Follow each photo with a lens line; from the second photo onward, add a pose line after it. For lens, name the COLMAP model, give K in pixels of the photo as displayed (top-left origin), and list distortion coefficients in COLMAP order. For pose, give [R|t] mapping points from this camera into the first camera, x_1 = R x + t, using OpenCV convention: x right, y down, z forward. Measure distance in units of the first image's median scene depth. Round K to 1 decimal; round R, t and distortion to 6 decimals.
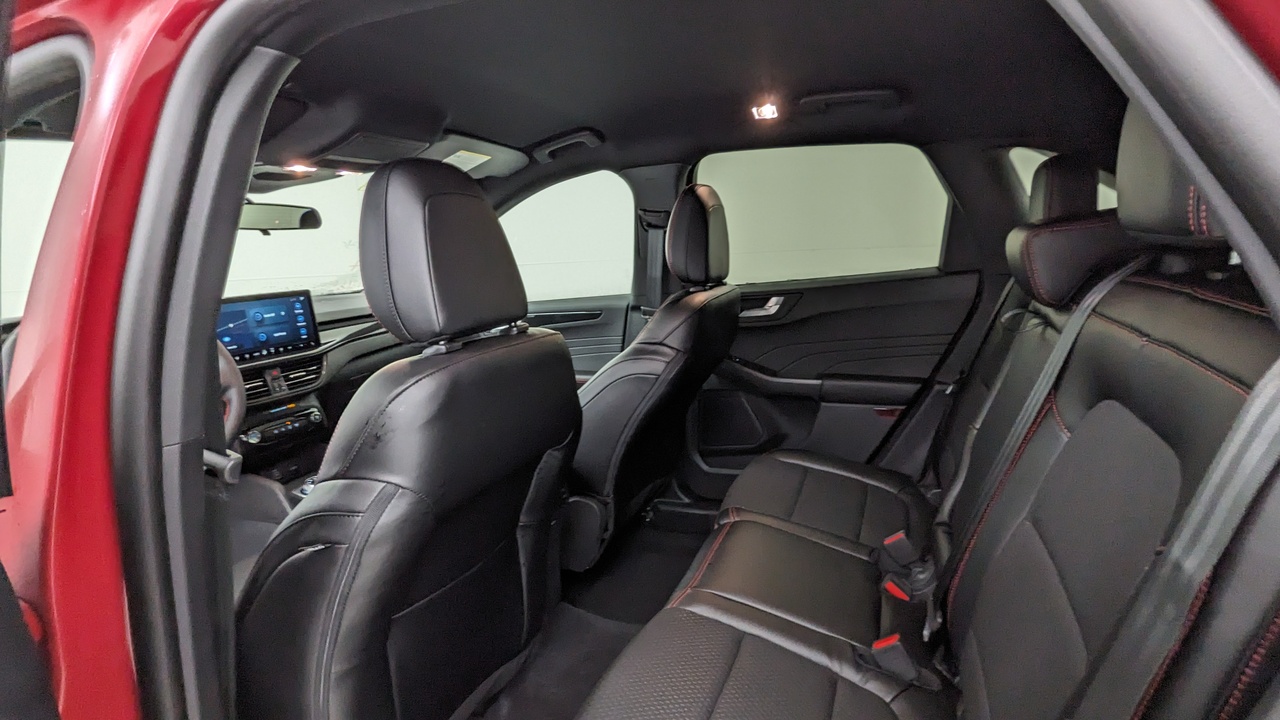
lens RADIAL K [[616.5, 0, 640.0], [0, 616.5, 360.0], [0, 0, 1]] dist [0.003050, -0.001148]
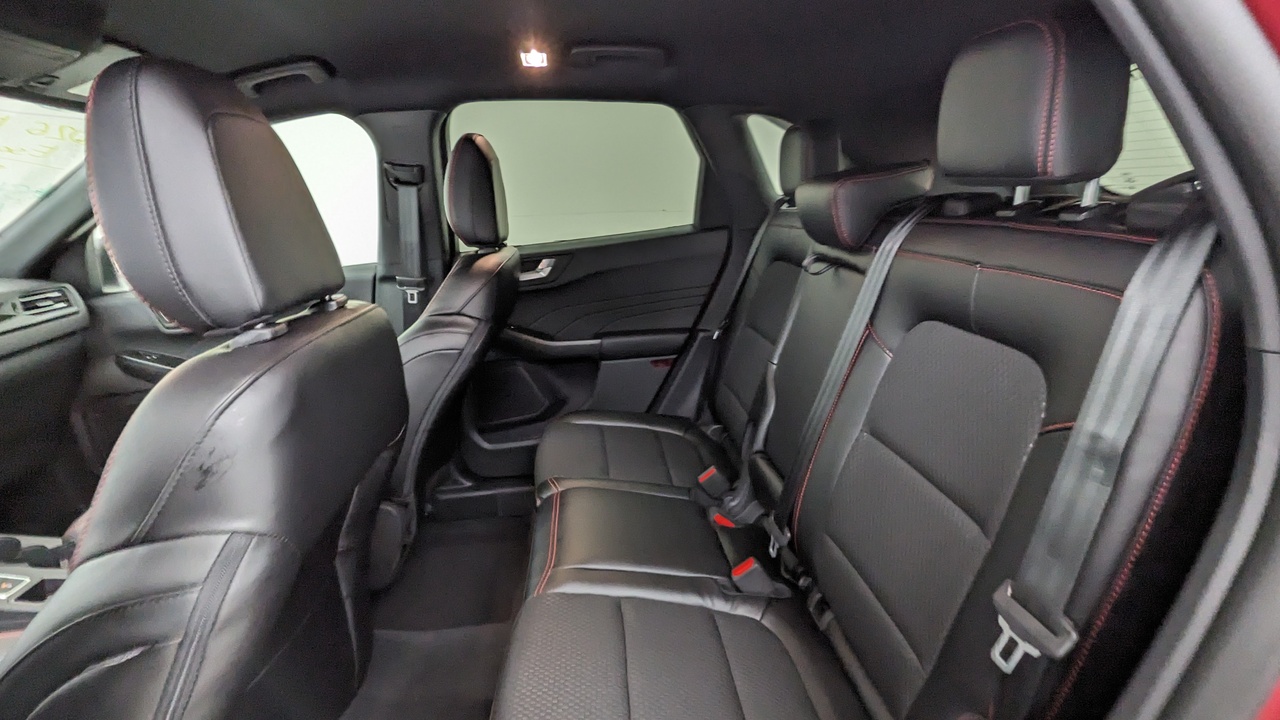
lens RADIAL K [[616.5, 0, 640.0], [0, 616.5, 360.0], [0, 0, 1]] dist [0.003050, -0.001148]
pose [[0.882402, -0.115639, 0.456063, -0.138504], [0.093246, 0.993080, 0.071391, 0.000561], [-0.461163, -0.020470, 0.887079, 0.085367]]
